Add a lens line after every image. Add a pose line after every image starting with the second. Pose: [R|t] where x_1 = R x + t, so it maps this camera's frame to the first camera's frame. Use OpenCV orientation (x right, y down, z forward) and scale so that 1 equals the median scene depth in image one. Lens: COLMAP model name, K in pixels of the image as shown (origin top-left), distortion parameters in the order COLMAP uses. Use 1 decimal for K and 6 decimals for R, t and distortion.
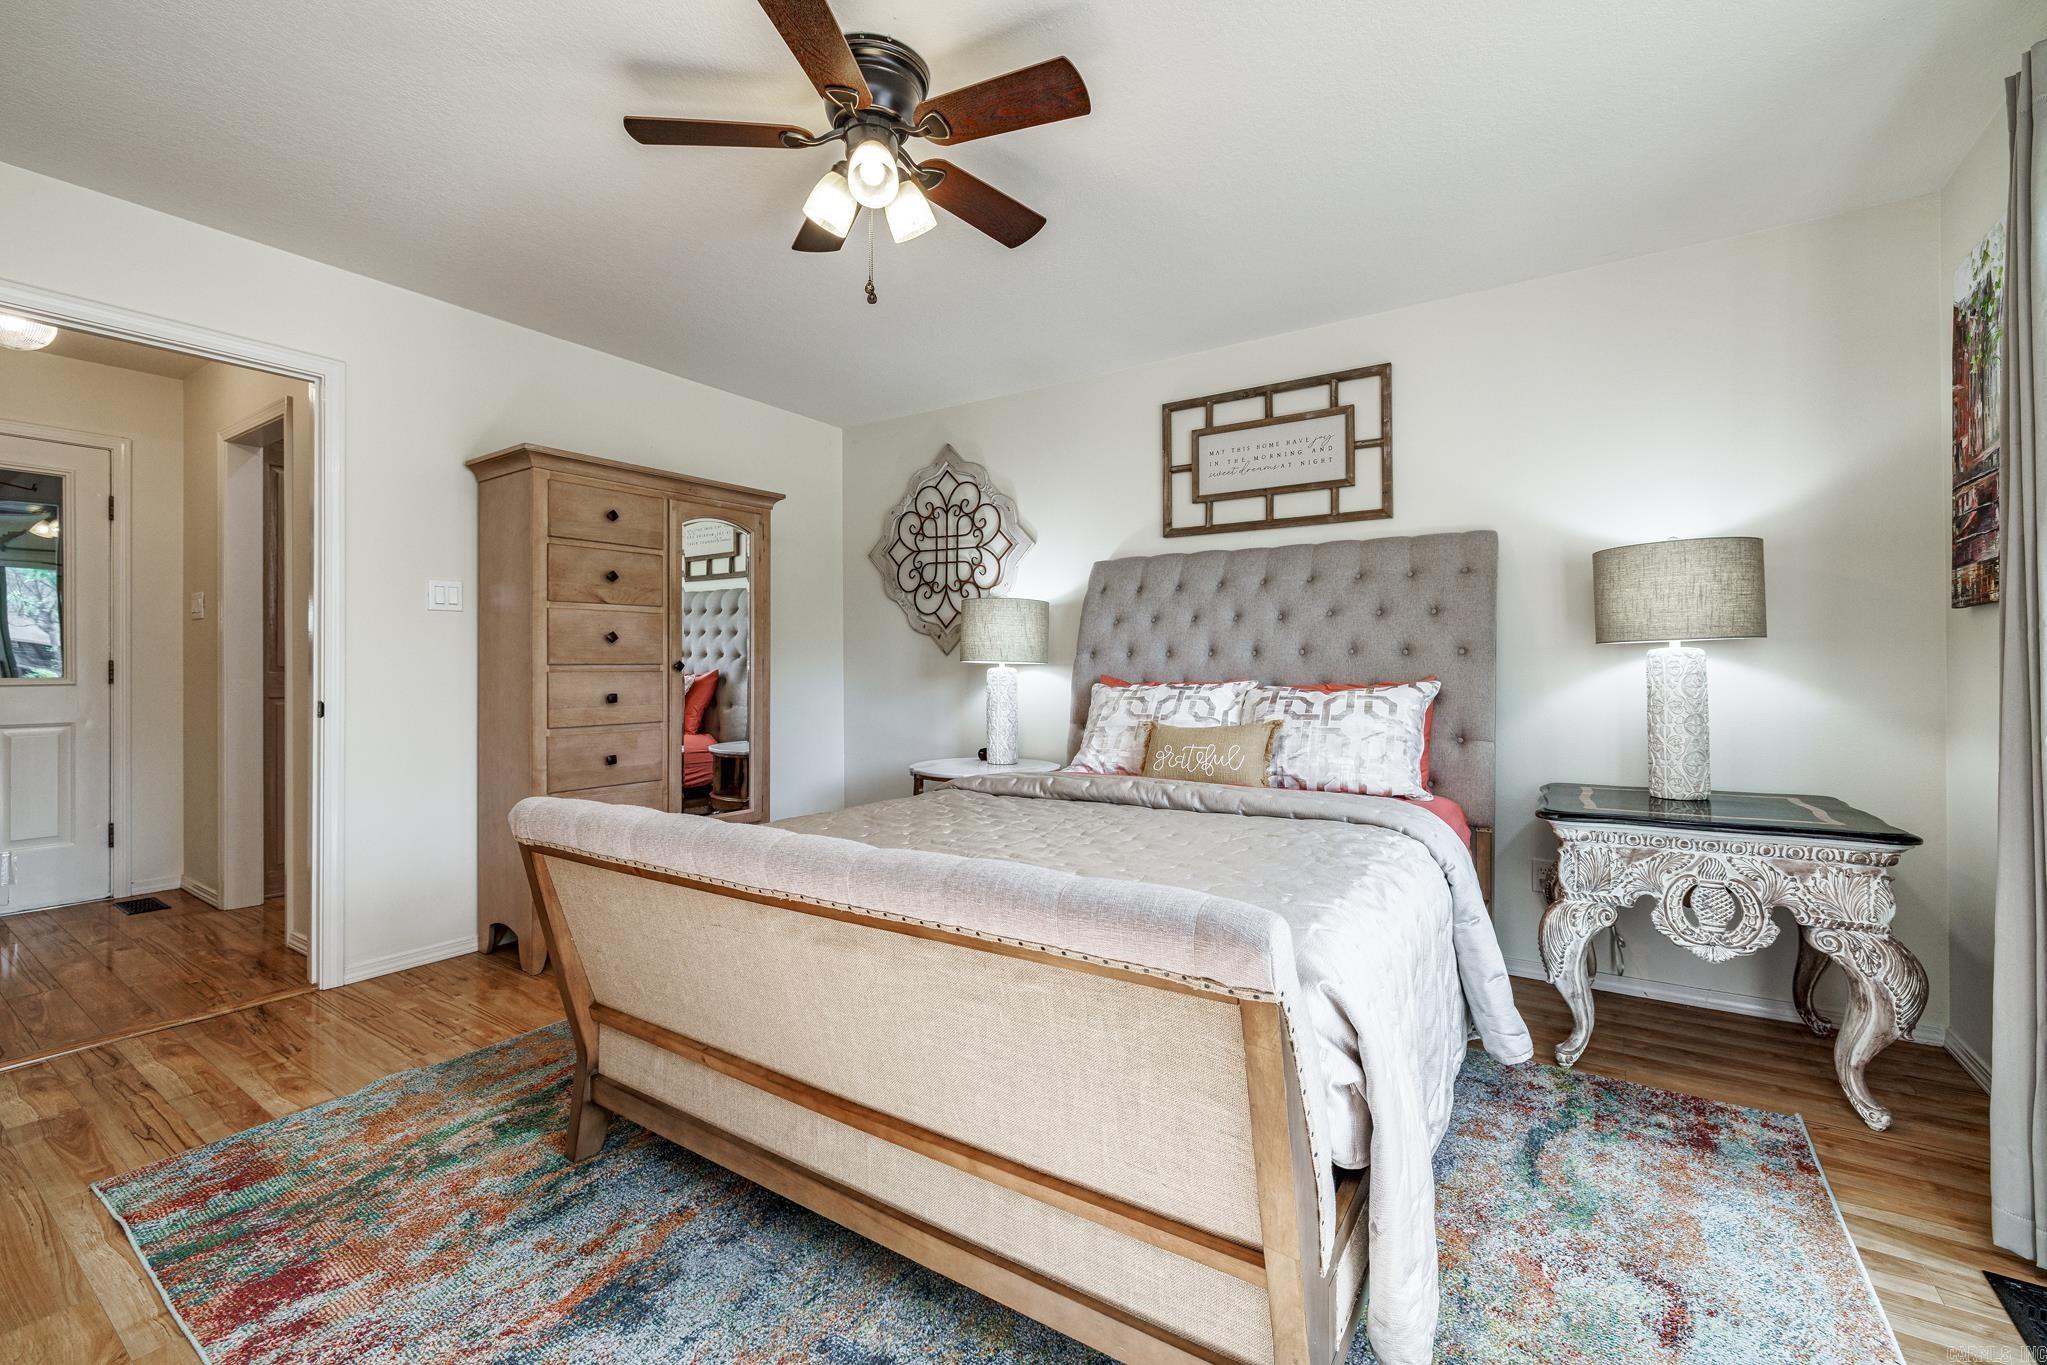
lens RADIAL K [[860.8, 0, 1011.4], [0, 860.8, 671.2], [0, 0, 1]] dist [-0.001760, 0.000560]
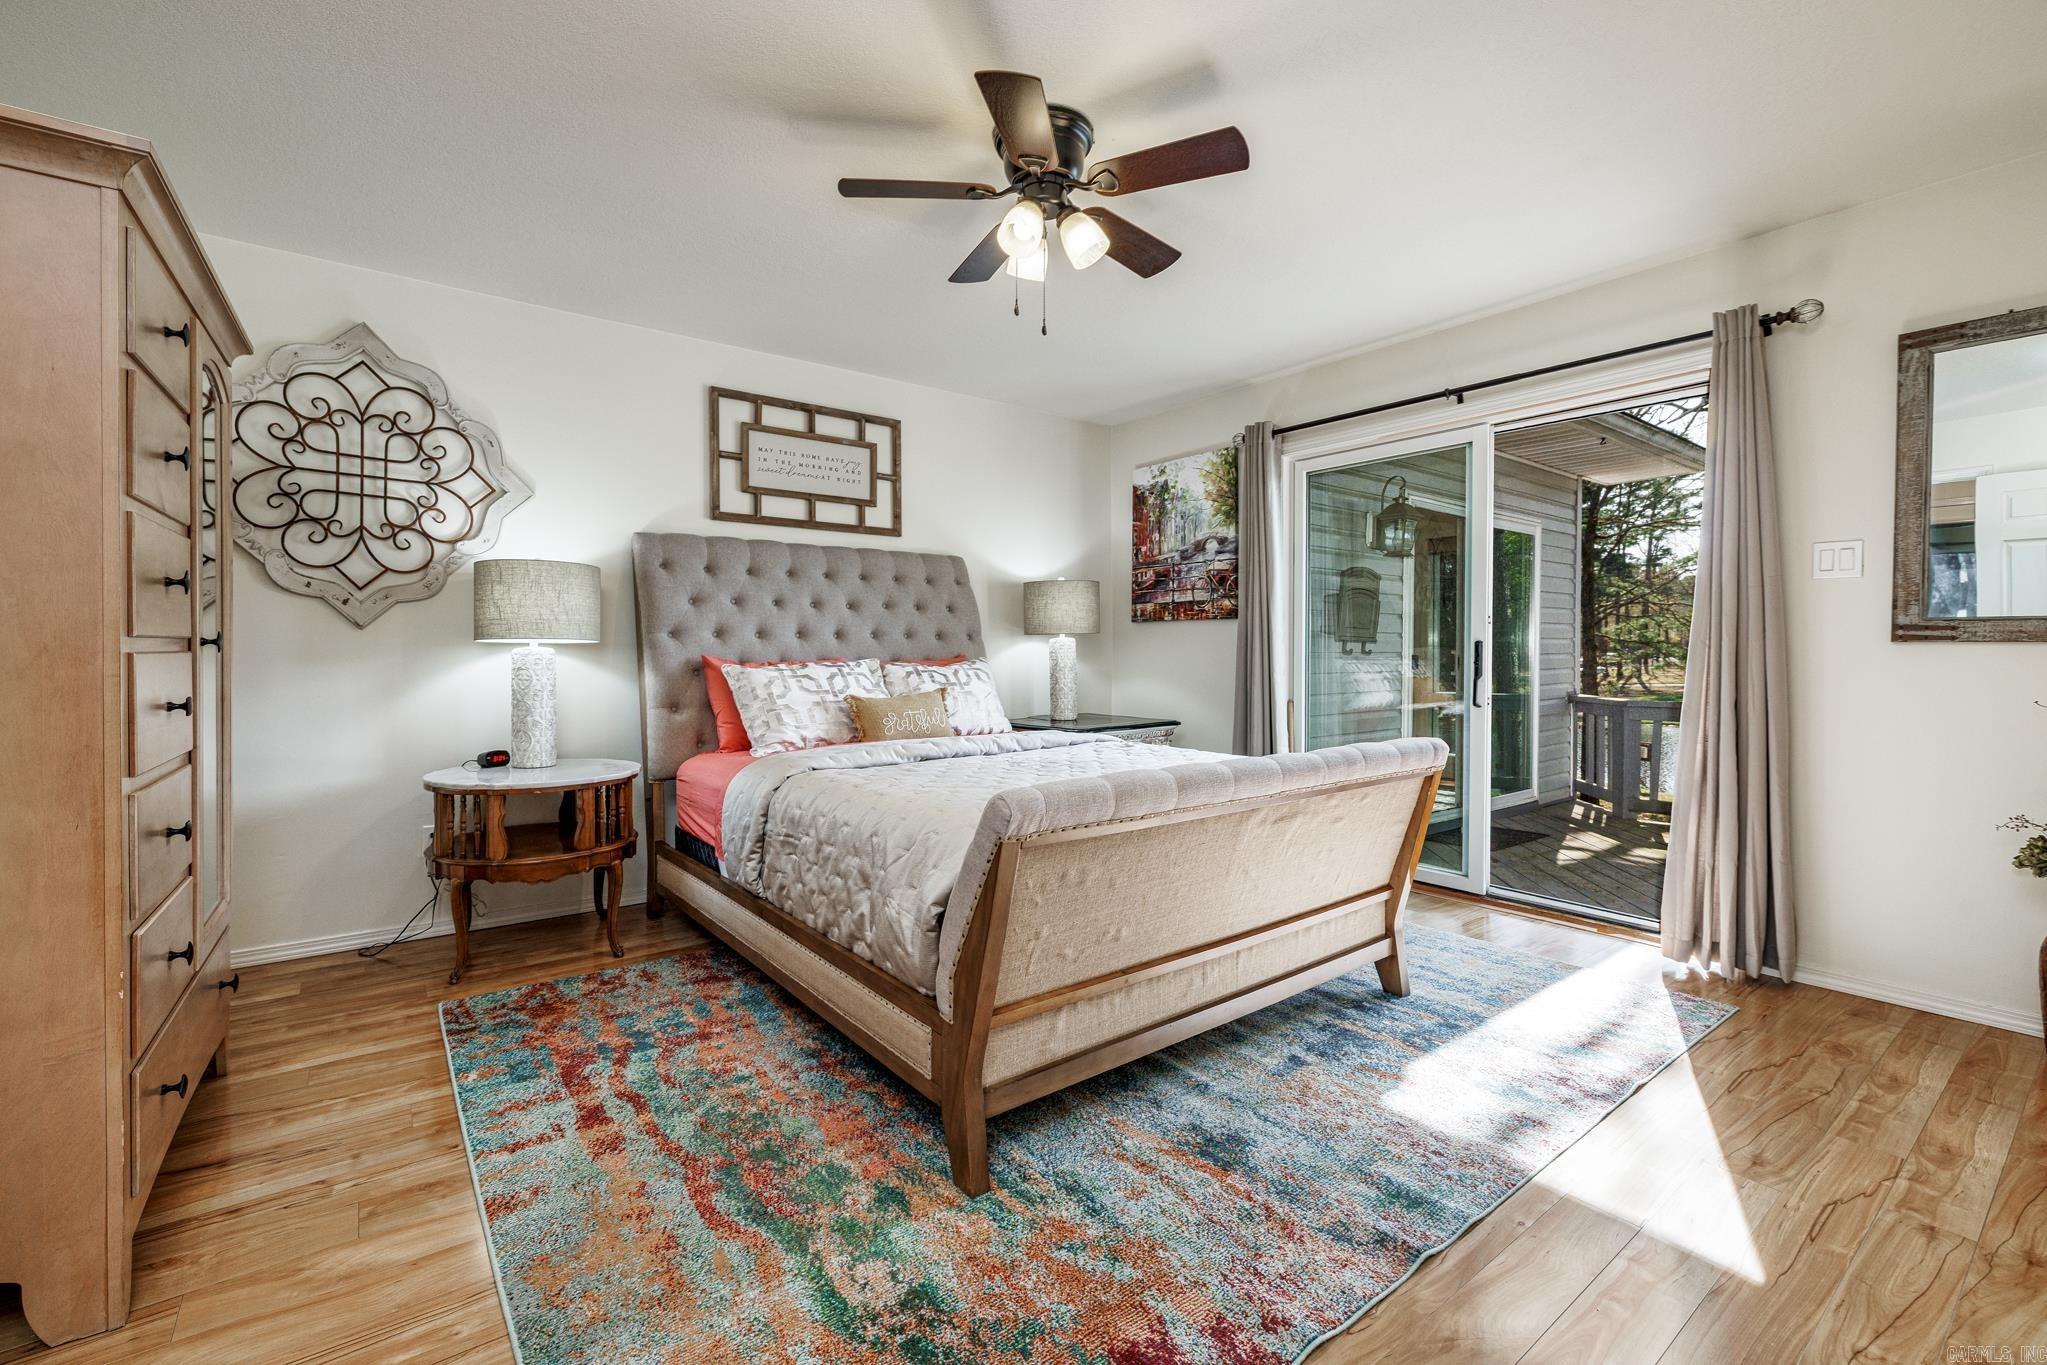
lens RADIAL K [[860.8, 0, 1014.1], [0, 860.8, 663.8], [0, 0, 1]] dist [-0.001760, 0.000560]
pose [[0.330101, -0.015369, 0.943821, -0.674568], [0.003496, 0.999880, 0.015059, 0.000714], [-0.943939, -0.001671, 0.330115, 0.338588]]
